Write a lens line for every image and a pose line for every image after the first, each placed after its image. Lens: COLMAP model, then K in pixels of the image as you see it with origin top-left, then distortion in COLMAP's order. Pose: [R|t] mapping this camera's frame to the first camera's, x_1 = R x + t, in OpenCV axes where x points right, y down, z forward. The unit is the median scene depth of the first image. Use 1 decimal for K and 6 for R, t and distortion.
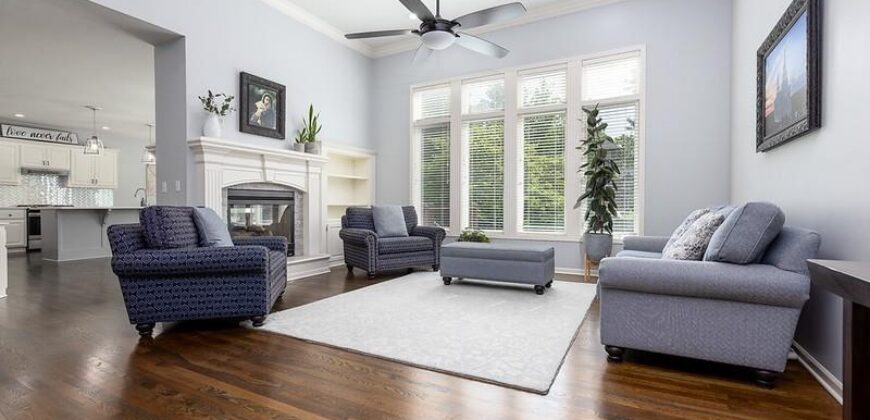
lens RADIAL K [[388.6, 0, 439.5], [0, 388.6, 208.3], [0, 0, 1]] dist [0.007820, 0.000817]
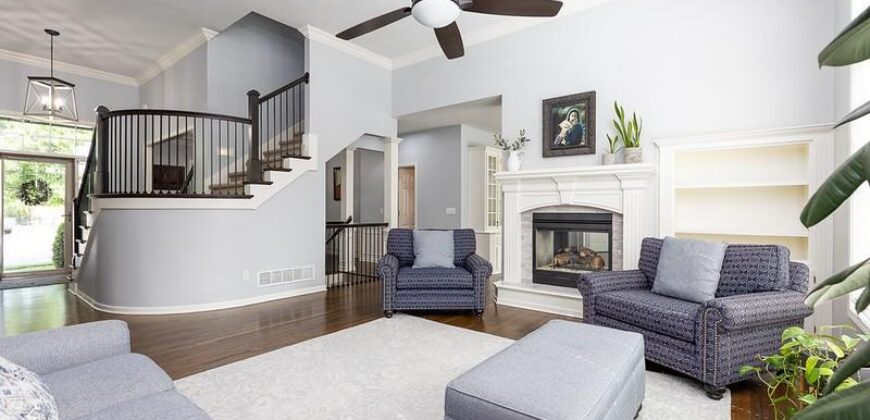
lens RADIAL K [[388.6, 0, 439.2], [0, 388.6, 208.7], [0, 0, 1]] dist [0.007820, 0.000817]
pose [[-0.173016, 0.001783, -0.984917, 0.539591], [-0.009015, 0.999954, 0.003394, -0.058285], [0.984878, 0.009466, -0.172992, 0.864696]]
